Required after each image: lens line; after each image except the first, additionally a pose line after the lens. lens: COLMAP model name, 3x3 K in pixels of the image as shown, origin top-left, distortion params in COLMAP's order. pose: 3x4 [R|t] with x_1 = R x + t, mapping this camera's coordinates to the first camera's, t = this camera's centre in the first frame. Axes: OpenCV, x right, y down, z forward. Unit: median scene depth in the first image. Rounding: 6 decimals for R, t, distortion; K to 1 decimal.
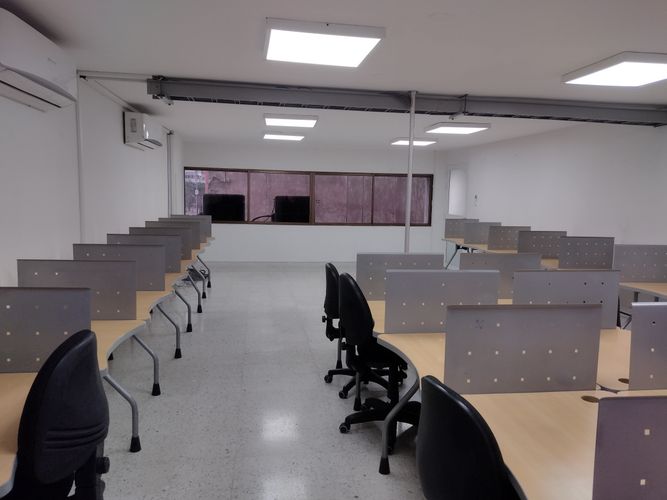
lens RADIAL K [[492.6, 0, 333.5], [0, 492.6, 250.0], [0, 0, 1]] dist [0.076613, -0.134919]
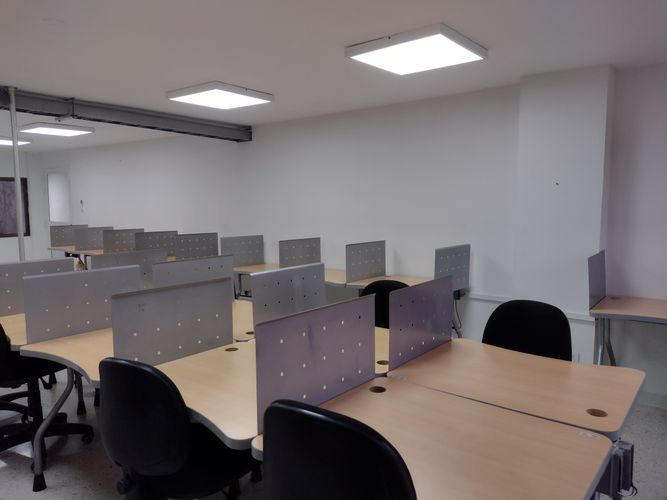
lens RADIAL K [[497.7, 0, 334.6], [0, 497.7, 247.8], [0, 0, 1]] dist [0.091718, -0.139994]
pose [[0.715856, -0.085364, 0.693010, -0.078637], [0.097411, 0.995002, 0.021941, 0.013031], [-0.691420, 0.051801, 0.720594, -0.066895]]
